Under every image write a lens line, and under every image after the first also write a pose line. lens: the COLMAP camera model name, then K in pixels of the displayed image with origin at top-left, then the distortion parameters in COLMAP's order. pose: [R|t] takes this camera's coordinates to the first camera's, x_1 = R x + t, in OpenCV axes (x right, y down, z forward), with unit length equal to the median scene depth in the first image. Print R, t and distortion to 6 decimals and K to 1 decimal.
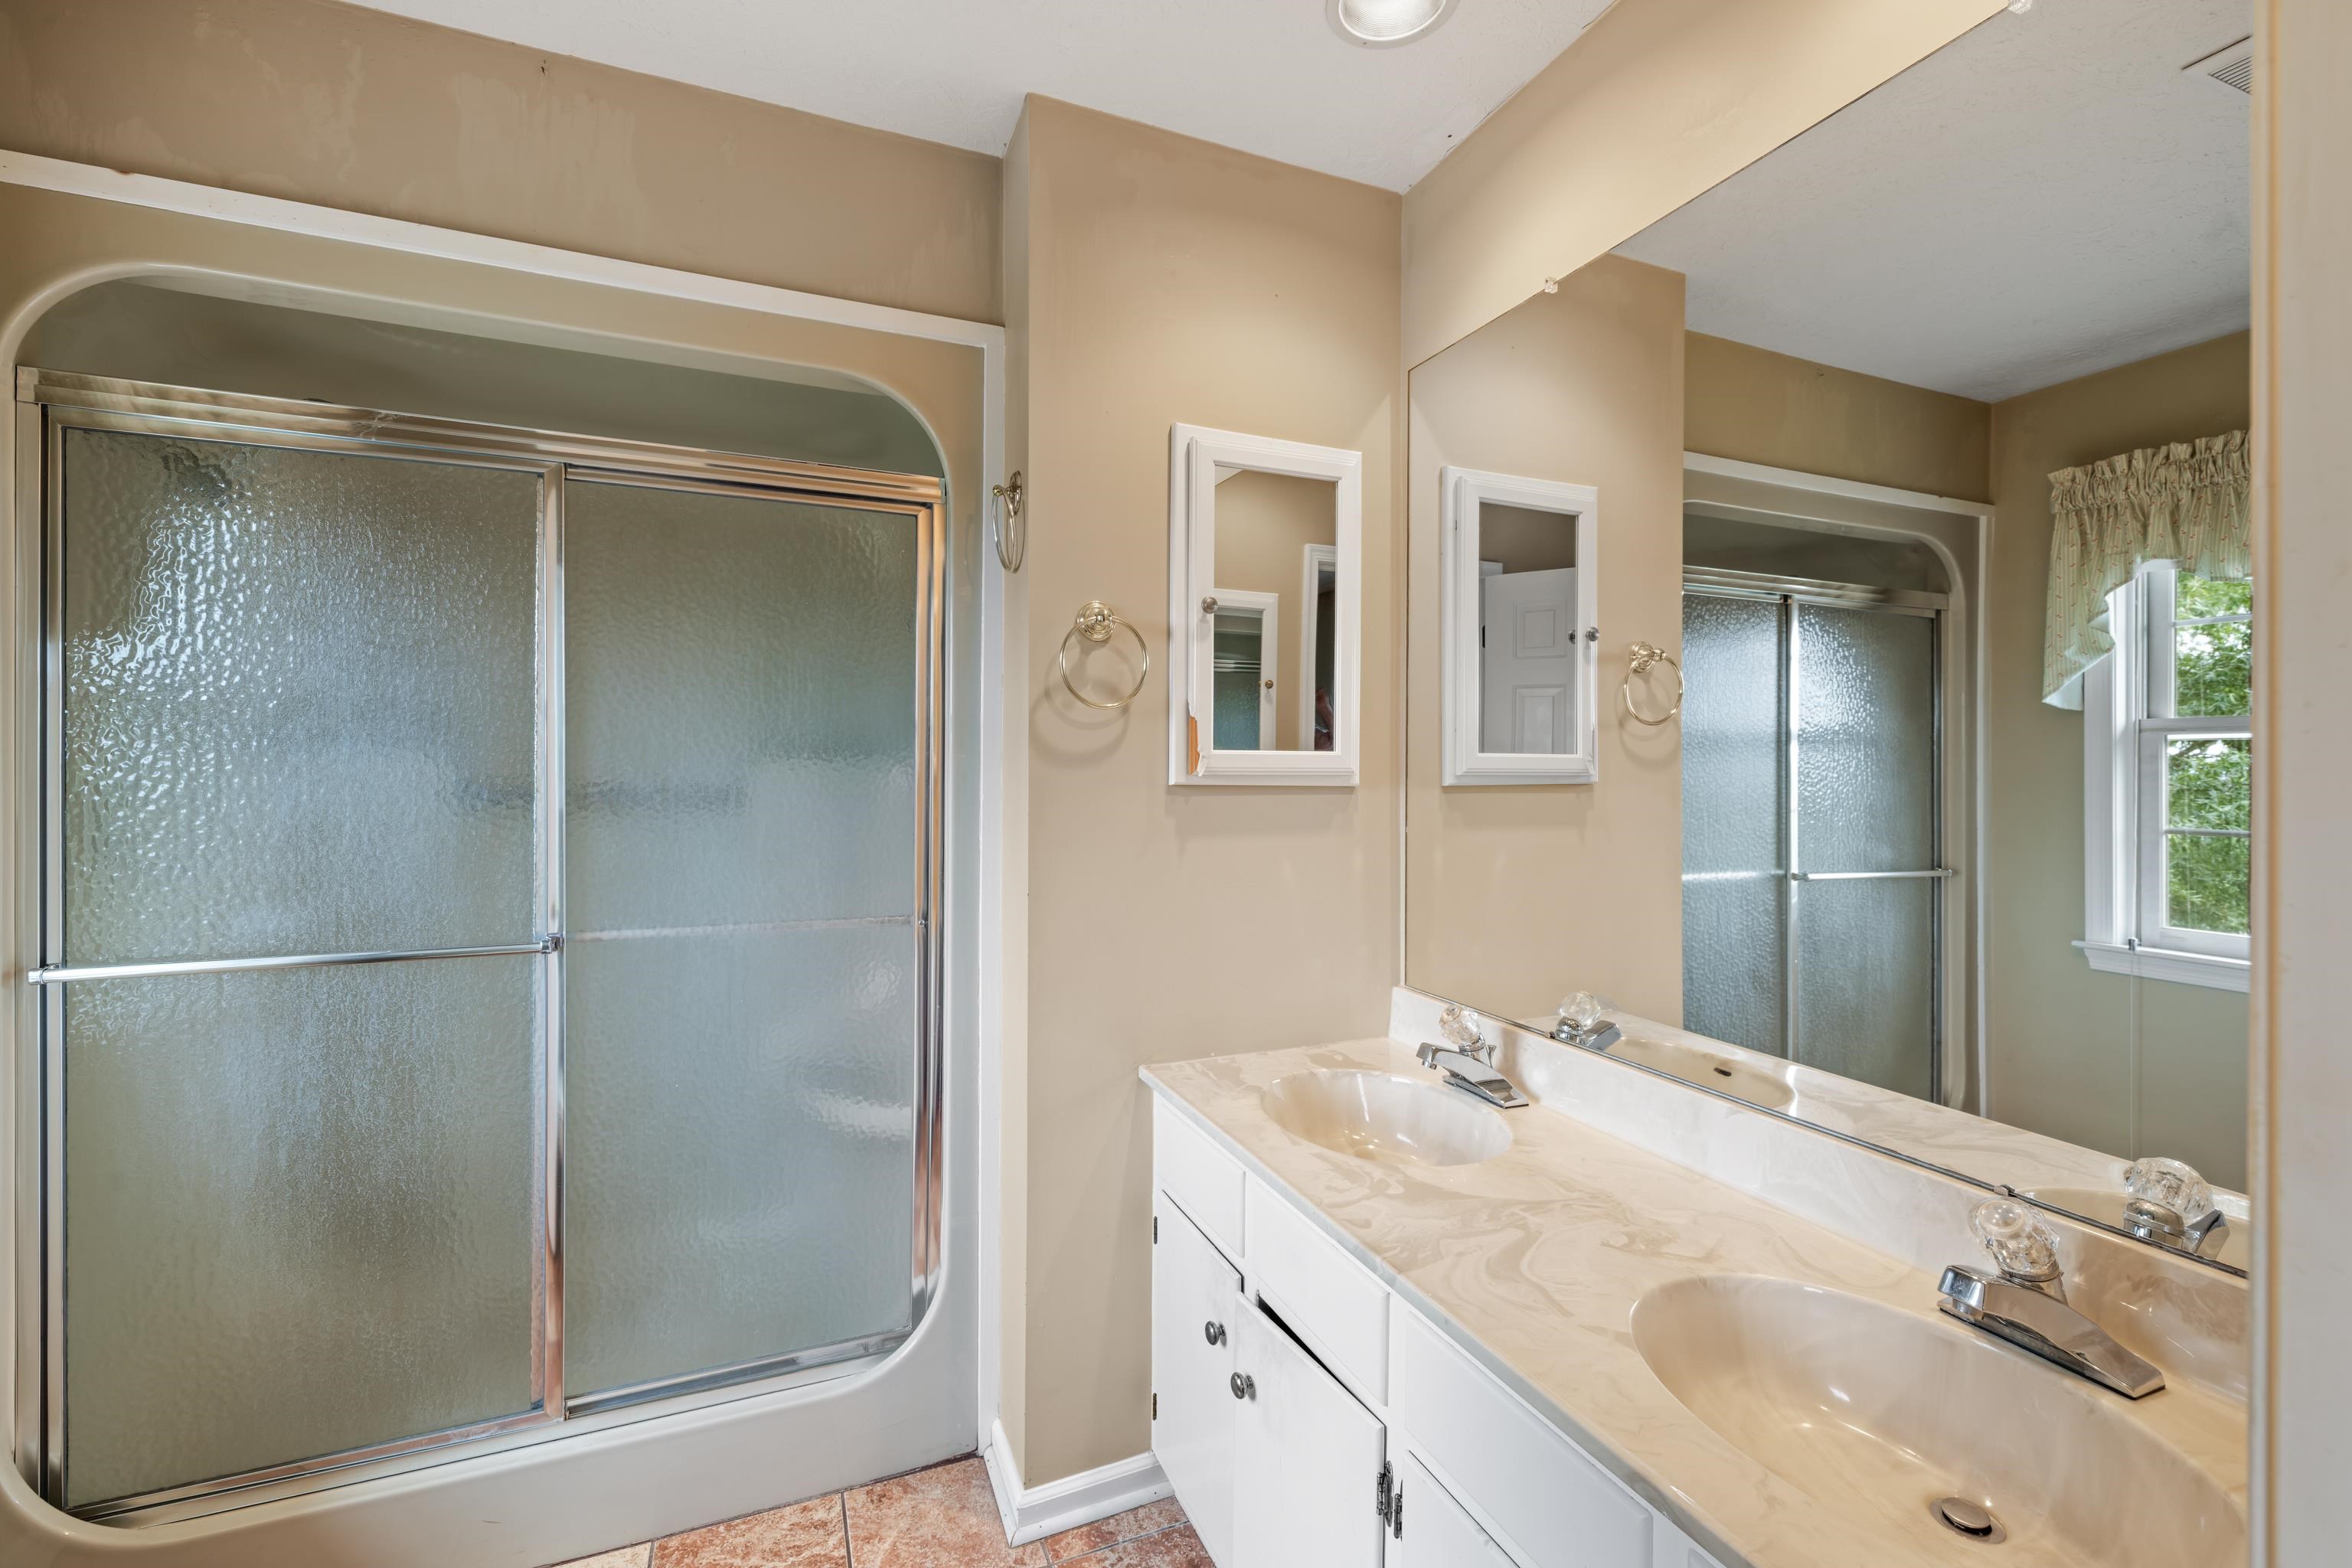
lens RADIAL K [[996.6, 0, 1184.5], [0, 996.6, 785.5], [0, 0, 1]] dist [-0.001038, -0.000062]
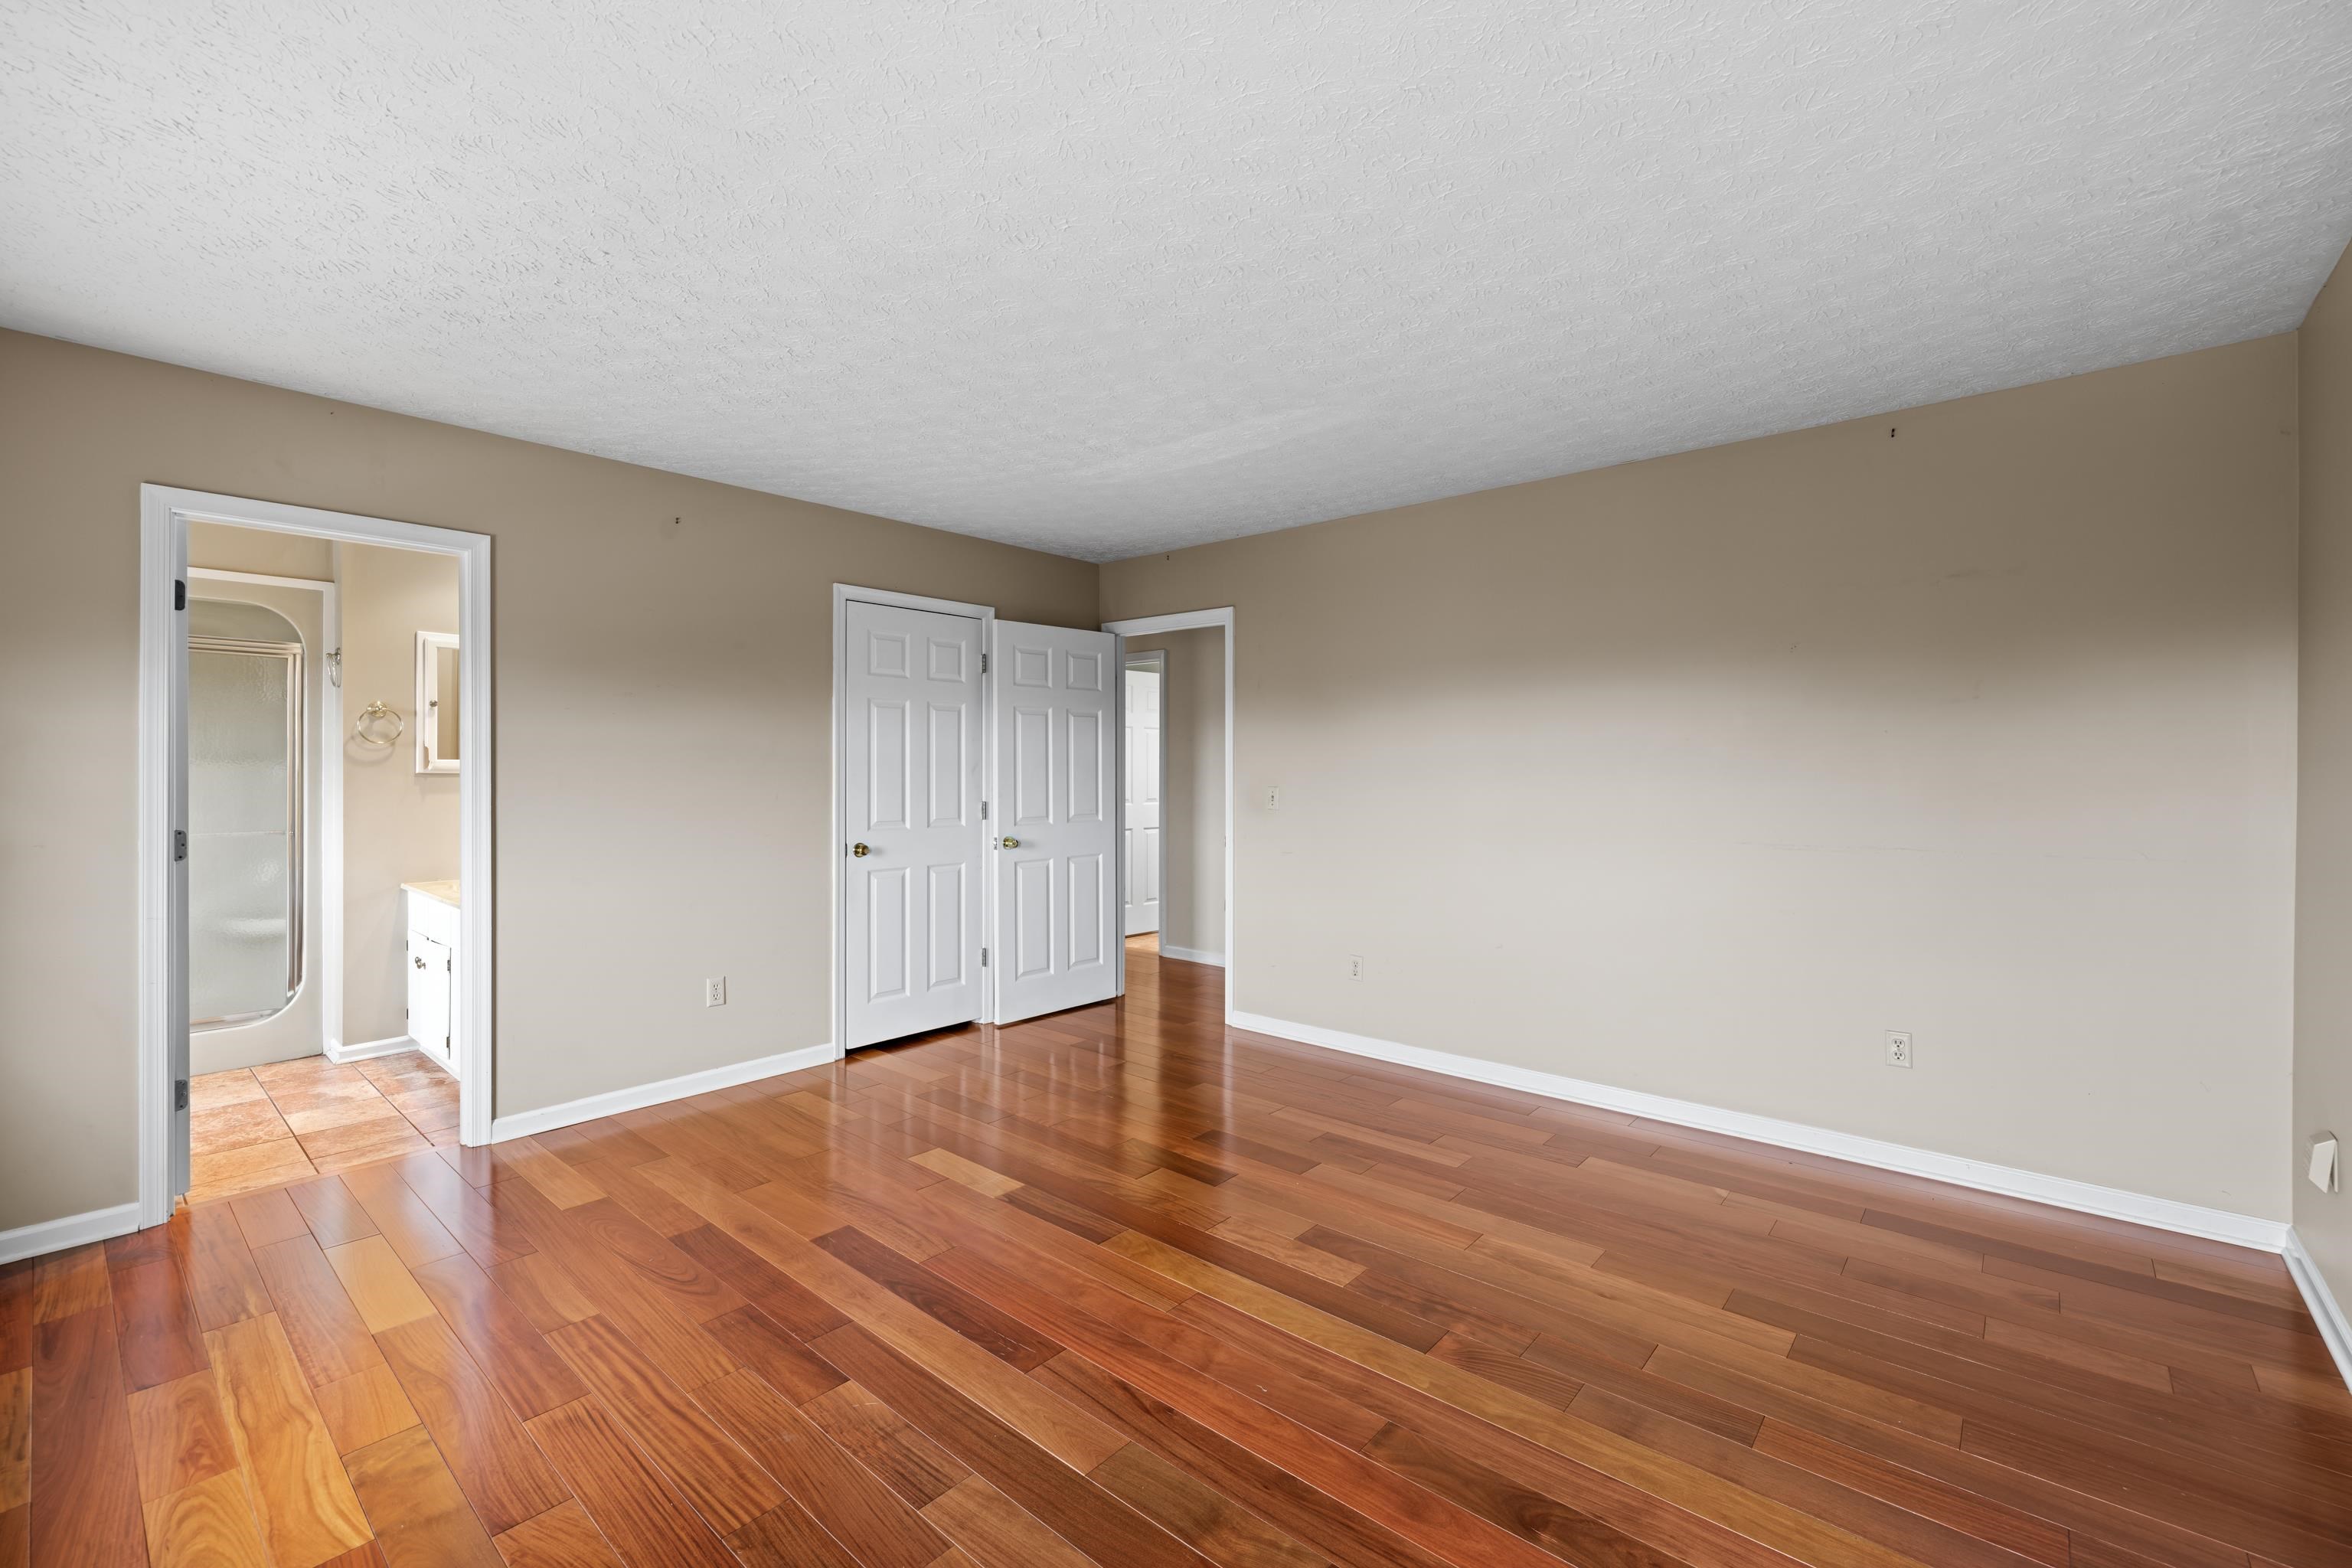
lens RADIAL K [[996.6, 0, 1170.0], [0, 996.6, 786.4], [0, 0, 1]] dist [-0.001038, -0.000062]
pose [[0.895137, -0.000329, 0.445792, 0.577973], [-0.006356, 0.999889, 0.013499, -0.013192], [-0.445747, -0.014917, 0.895035, -2.149037]]
